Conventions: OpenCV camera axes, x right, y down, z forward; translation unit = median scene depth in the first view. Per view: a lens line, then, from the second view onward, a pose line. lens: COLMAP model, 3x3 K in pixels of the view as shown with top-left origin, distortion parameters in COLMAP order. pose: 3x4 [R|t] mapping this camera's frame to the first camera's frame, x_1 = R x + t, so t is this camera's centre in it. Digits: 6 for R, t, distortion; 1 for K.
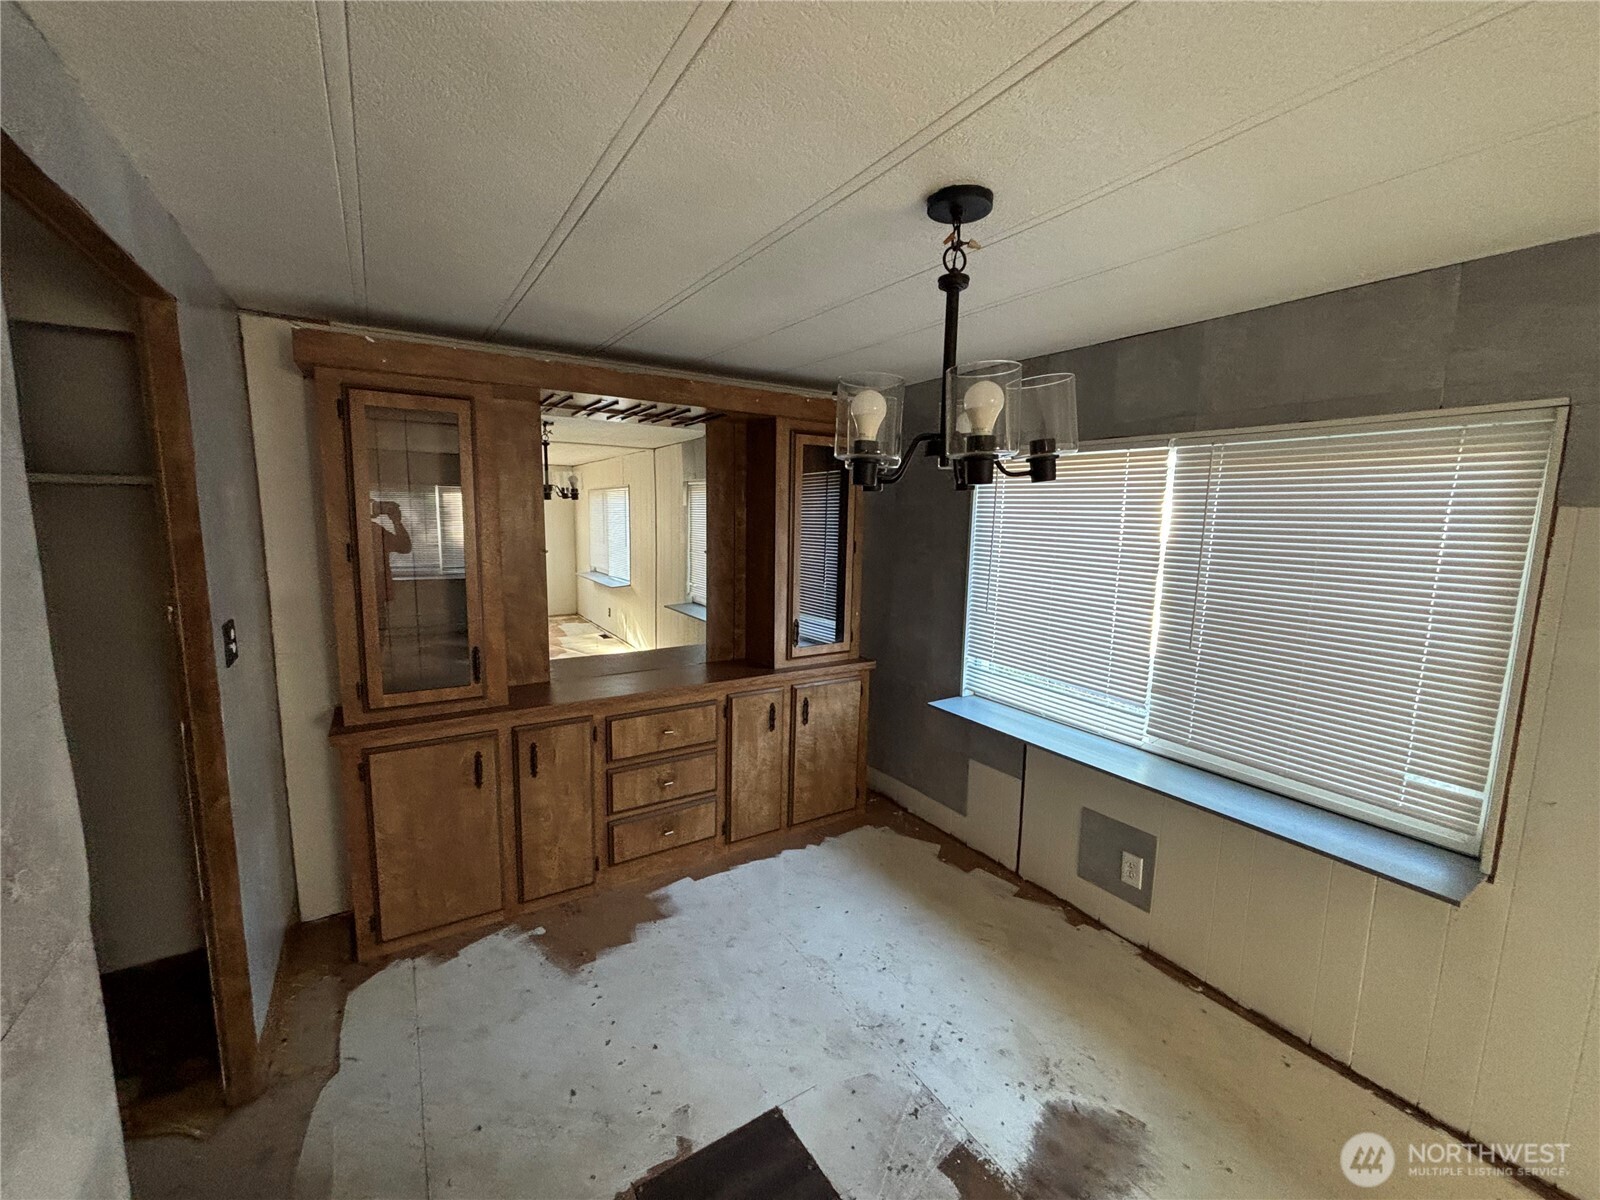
lens RADIAL K [[645.5, 0, 792.1], [0, 645.5, 591.9], [0, 0, 1]] dist [-0.000369, -0.000062]
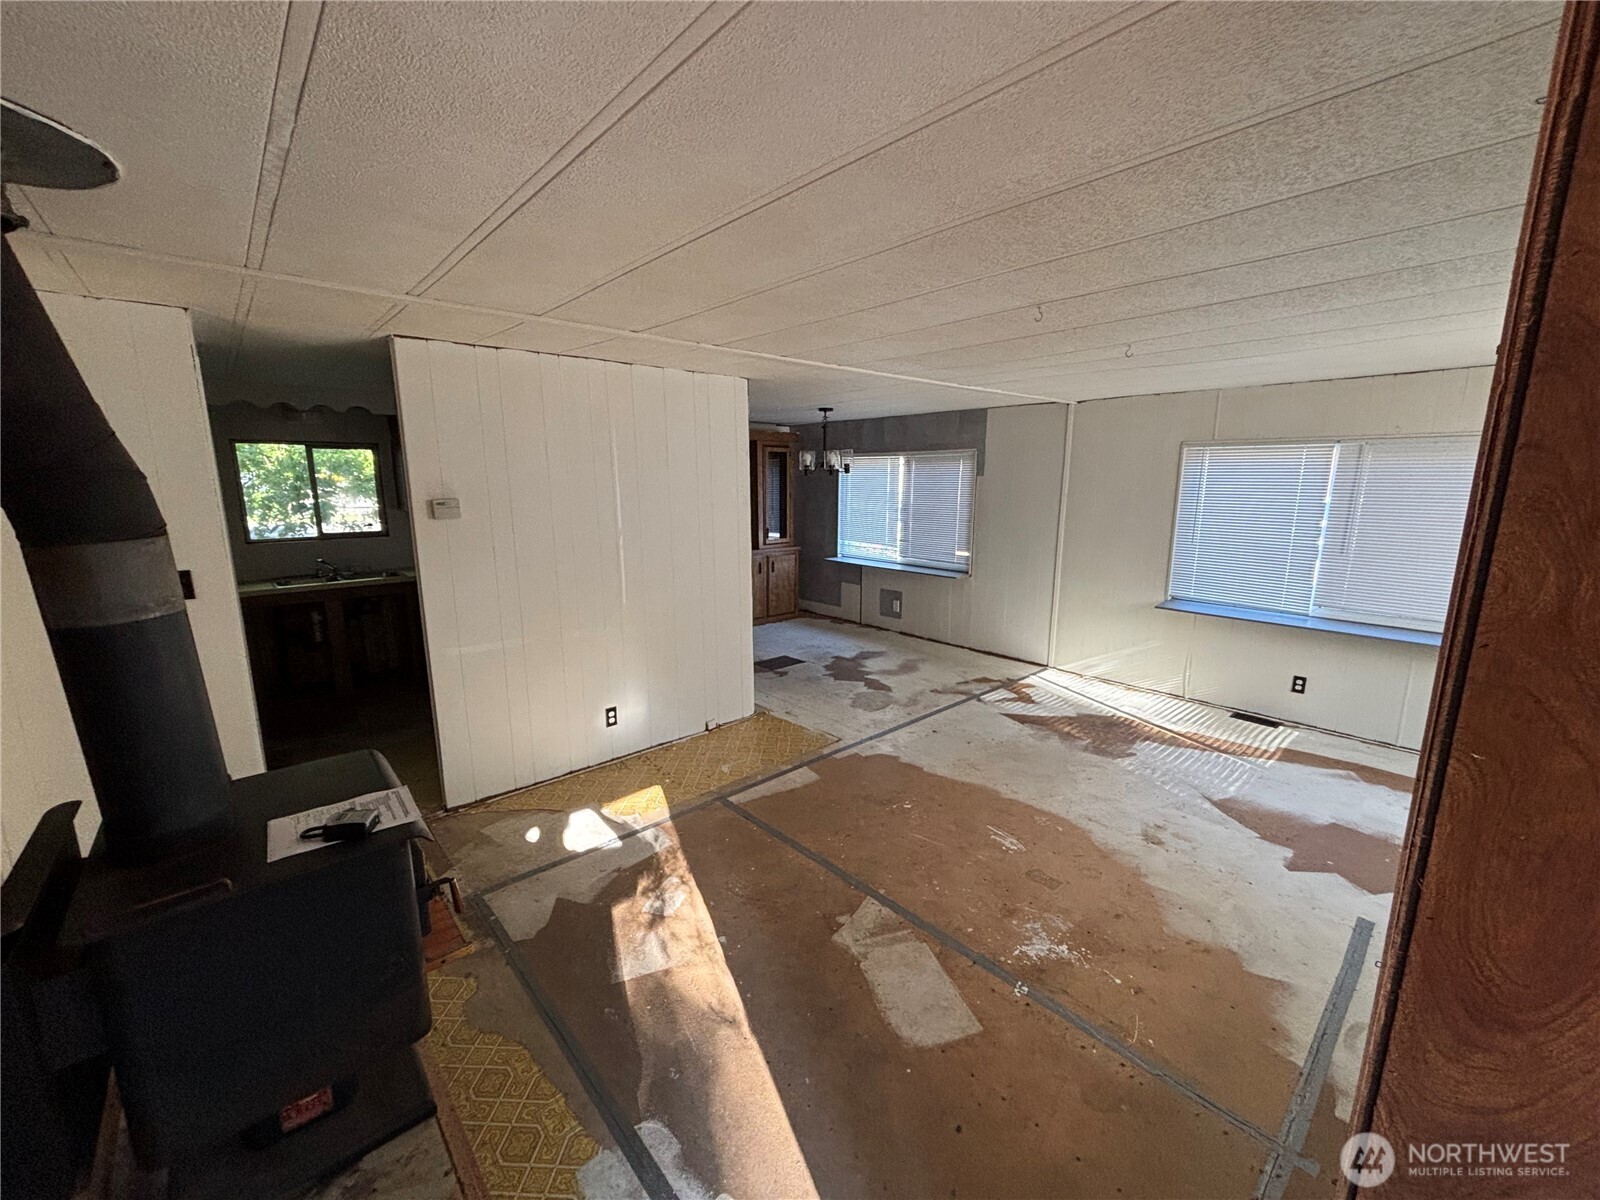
lens RADIAL K [[645.5, 0, 796.0], [0, 645.5, 603.9], [0, 0, 1]] dist [-0.000369, -0.000062]
pose [[0.986266, -0.047512, 0.158181, -0.288140], [0.036468, 0.996738, 0.072000, 0.163042], [-0.161086, -0.065243, 0.984782, -1.396156]]
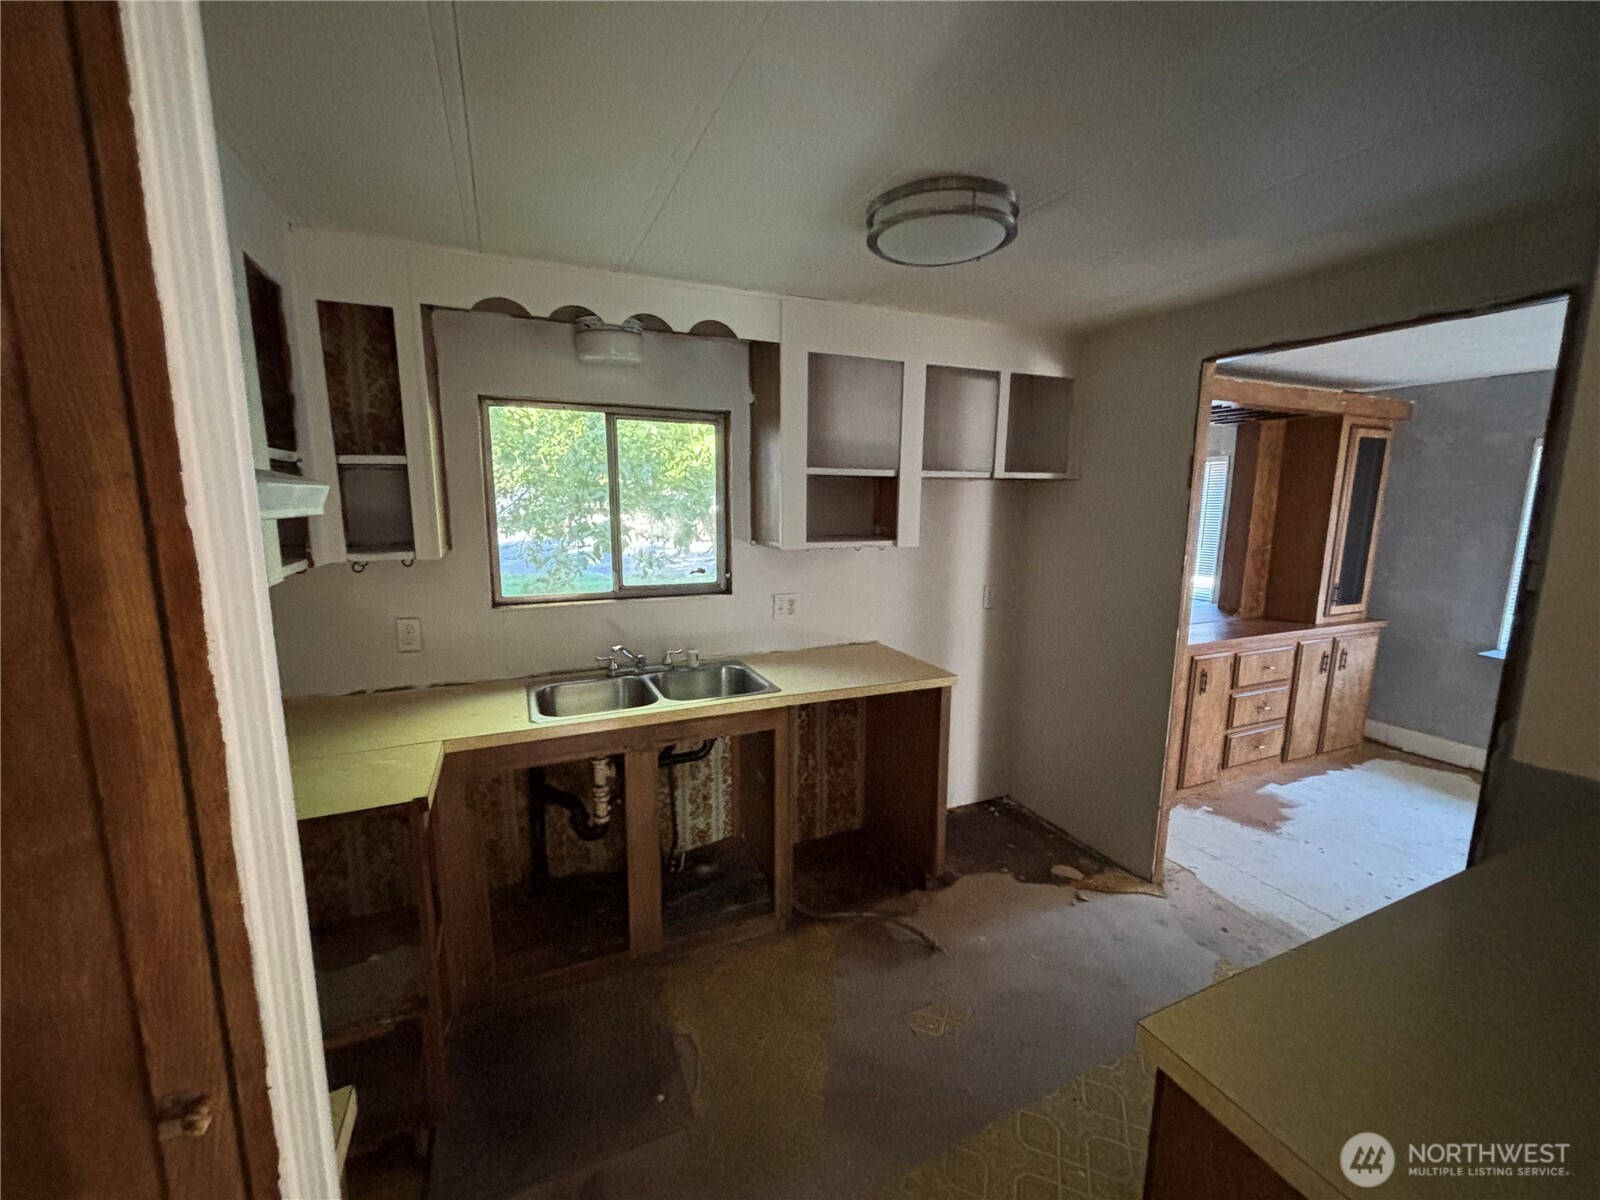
lens RADIAL K [[645.5, 0, 794.7], [0, 645.5, 605.6], [0, 0, 1]] dist [-0.000369, -0.000062]
pose [[0.989193, 0.015680, -0.145776, -0.866480], [-0.009798, 0.999112, 0.040982, 0.047005], [0.146289, -0.039111, 0.988468, -0.361046]]
